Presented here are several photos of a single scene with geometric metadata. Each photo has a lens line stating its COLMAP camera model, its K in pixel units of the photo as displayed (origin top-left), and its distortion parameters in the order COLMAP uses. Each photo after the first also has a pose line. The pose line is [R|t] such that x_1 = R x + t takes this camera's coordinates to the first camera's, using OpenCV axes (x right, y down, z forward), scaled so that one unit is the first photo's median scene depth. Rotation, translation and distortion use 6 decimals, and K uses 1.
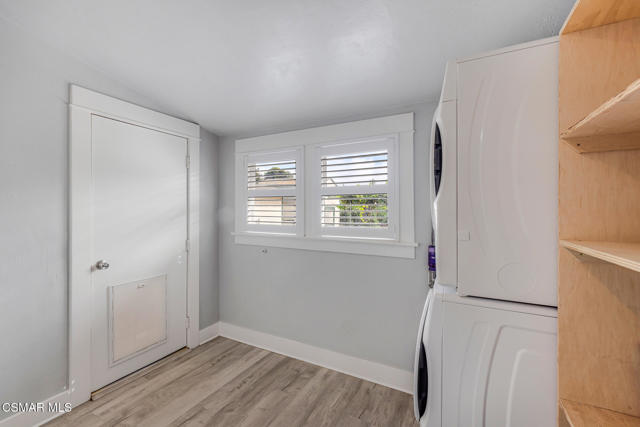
lens RADIAL K [[270.9, 0, 319.5], [0, 270.9, 212.0], [0, 0, 1]] dist [0.003937, -0.000456]
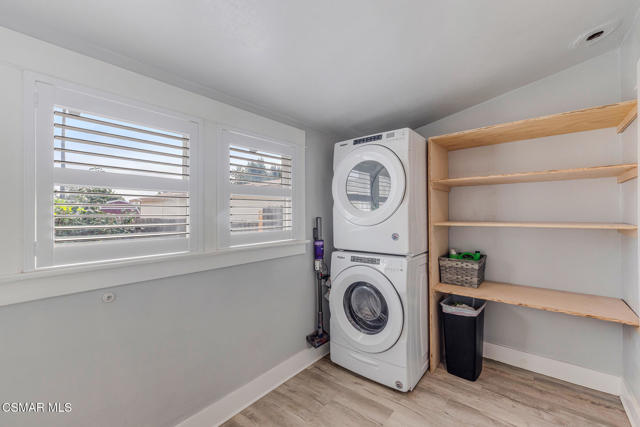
lens RADIAL K [[270.9, 0, 320.0], [0, 270.9, 212.8], [0, 0, 1]] dist [0.003937, -0.000456]
pose [[0.186952, -0.002931, 0.982365, -0.798644], [0.001407, 0.999995, 0.002716, -0.010757], [-0.982368, 0.000875, 0.186955, 0.703453]]
